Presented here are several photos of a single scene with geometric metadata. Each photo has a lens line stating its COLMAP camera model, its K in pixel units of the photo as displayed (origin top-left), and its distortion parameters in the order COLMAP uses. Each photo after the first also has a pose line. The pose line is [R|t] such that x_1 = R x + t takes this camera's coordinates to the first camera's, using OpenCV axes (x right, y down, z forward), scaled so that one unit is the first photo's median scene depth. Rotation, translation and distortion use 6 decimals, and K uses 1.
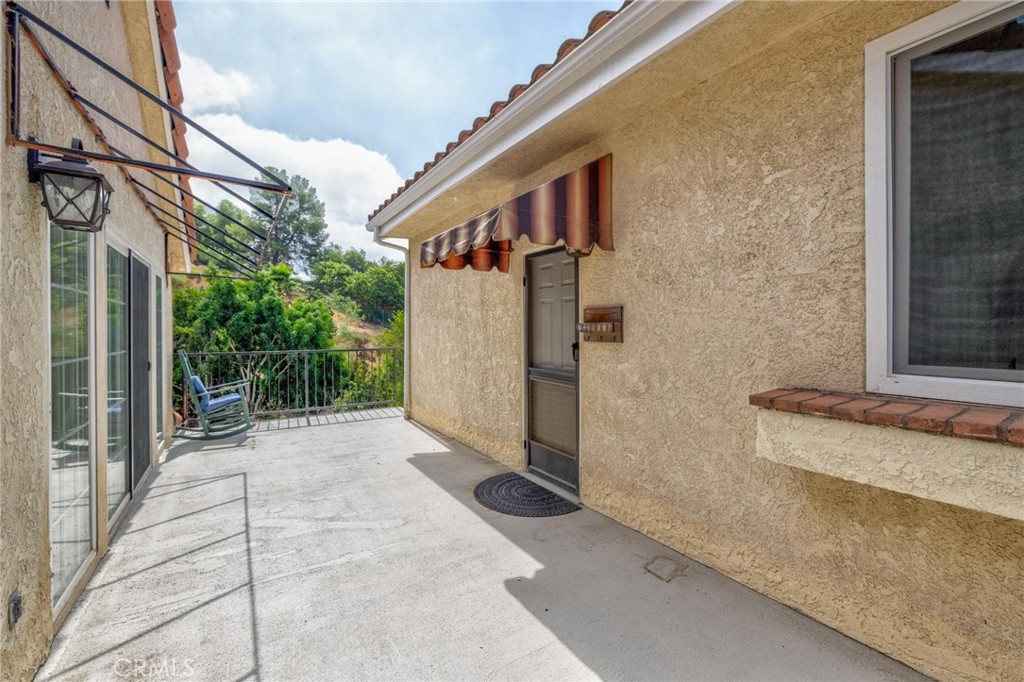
lens RADIAL K [[449.4, 0, 512.4], [0, 449.4, 342.2], [0, 0, 1]] dist [-0.001086, 0.000612]
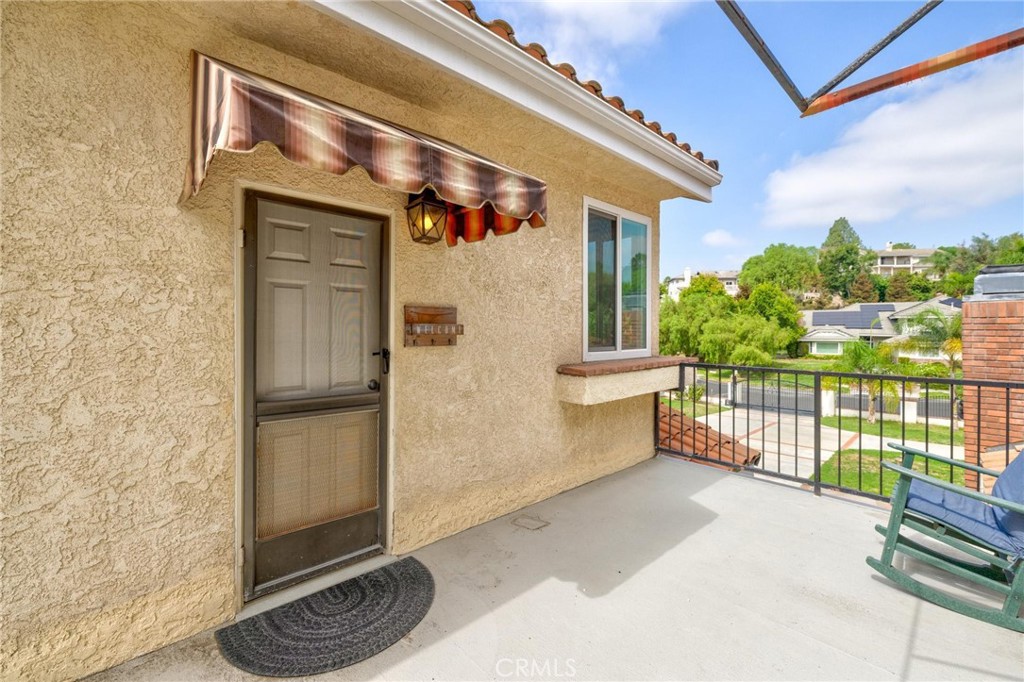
lens RADIAL K [[449.4, 0, 511.7], [0, 449.4, 335.8], [0, 0, 1]] dist [-0.001086, 0.000612]
pose [[-0.209852, -0.008232, 0.977698, -0.734248], [0.026693, 0.999544, 0.014145, -0.030045], [-0.977369, 0.029067, -0.209537, 1.098704]]
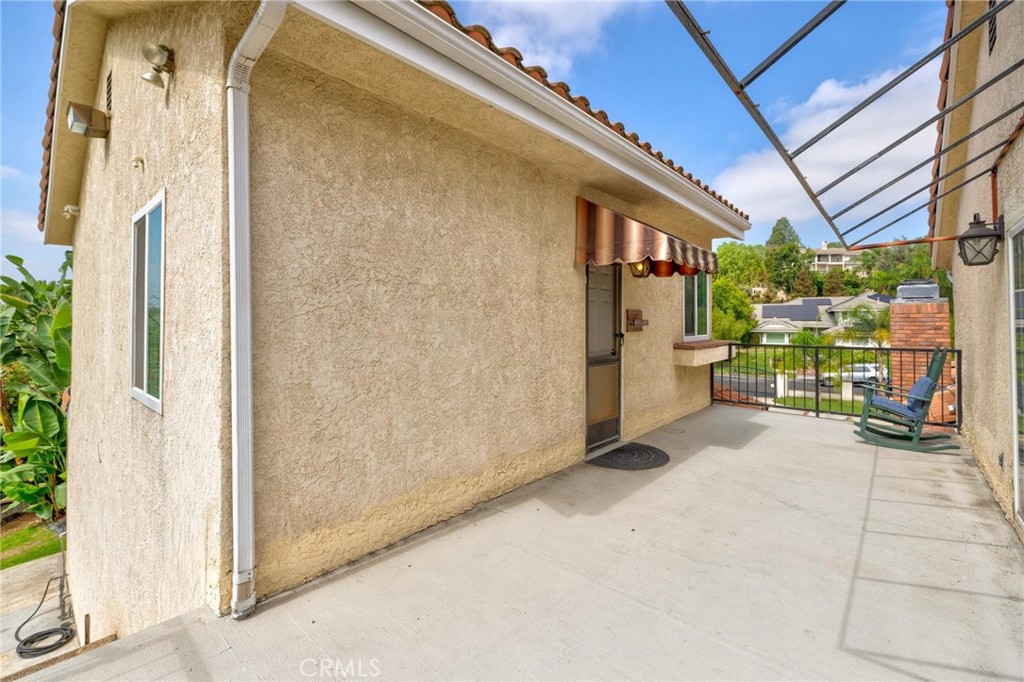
lens RADIAL K [[449.4, 0, 522.7], [0, 449.4, 322.7], [0, 0, 1]] dist [-0.001086, 0.000612]
pose [[-0.312672, 0.005667, 0.949844, -1.302453], [0.029799, 0.999549, 0.003846, -0.053804], [-0.949394, 0.029507, -0.312699, 2.021032]]
